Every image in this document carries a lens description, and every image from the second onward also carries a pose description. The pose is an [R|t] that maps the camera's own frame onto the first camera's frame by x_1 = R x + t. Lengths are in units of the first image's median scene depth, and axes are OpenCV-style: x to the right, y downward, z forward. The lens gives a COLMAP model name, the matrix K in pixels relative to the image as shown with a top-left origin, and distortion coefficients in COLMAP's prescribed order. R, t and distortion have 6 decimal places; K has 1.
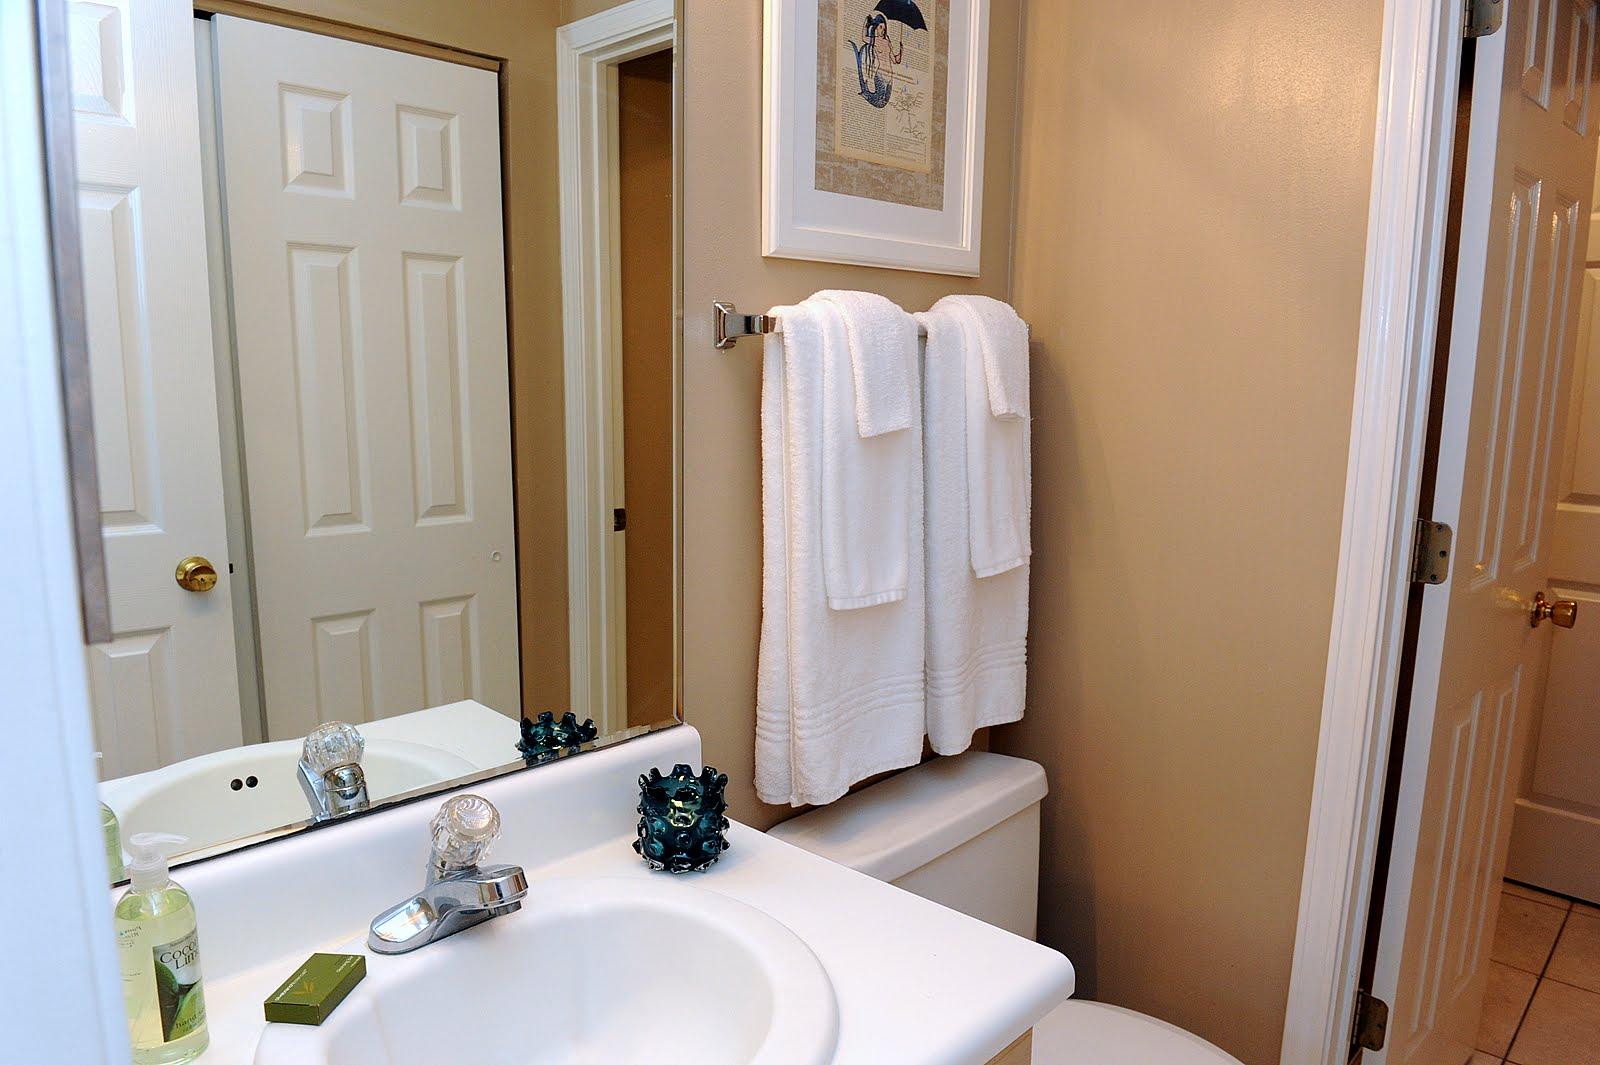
lens RADIAL K [[1074.6, 0, 796.6], [0, 1074.6, 547.2], [0, 0, 1]] dist [-0.047897, -0.009154]
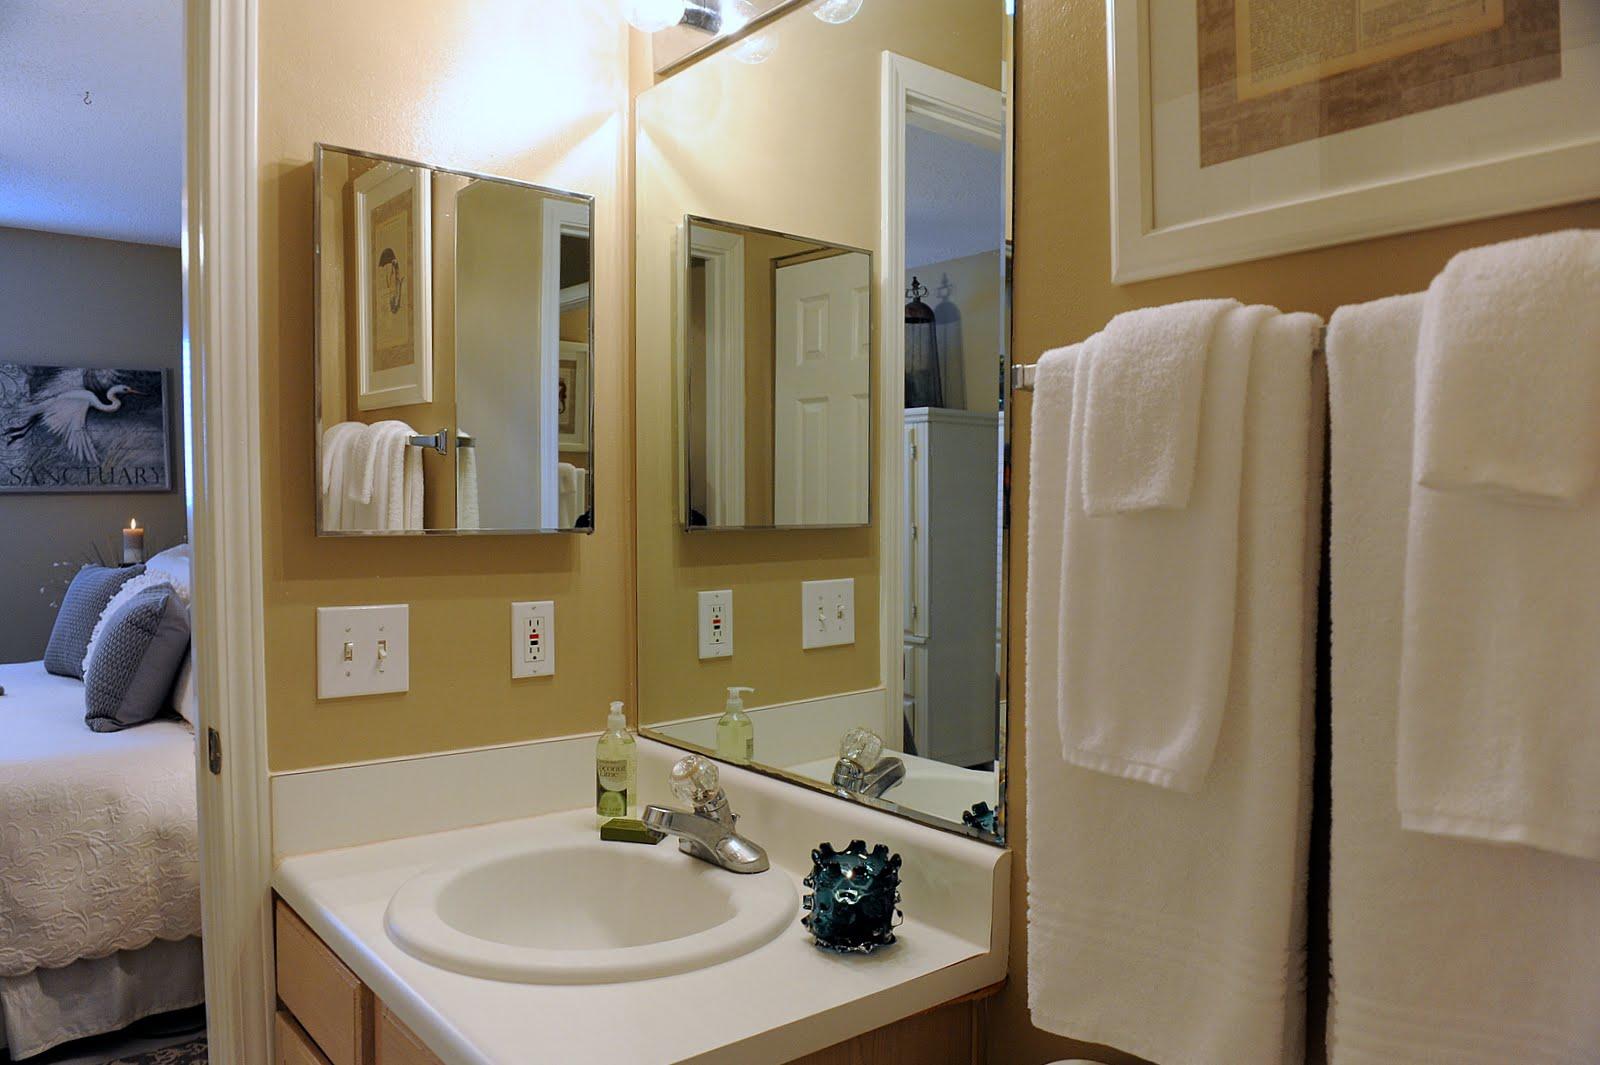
lens RADIAL K [[1074.6, 0, 796.6], [0, 1074.6, 547.2], [0, 0, 1]] dist [-0.047897, -0.009154]
pose [[-0.104129, 0.025420, -0.994239, 0.730165], [-0.162678, 0.985775, 0.042241, -0.078390], [0.981169, 0.166139, -0.098513, 0.846235]]
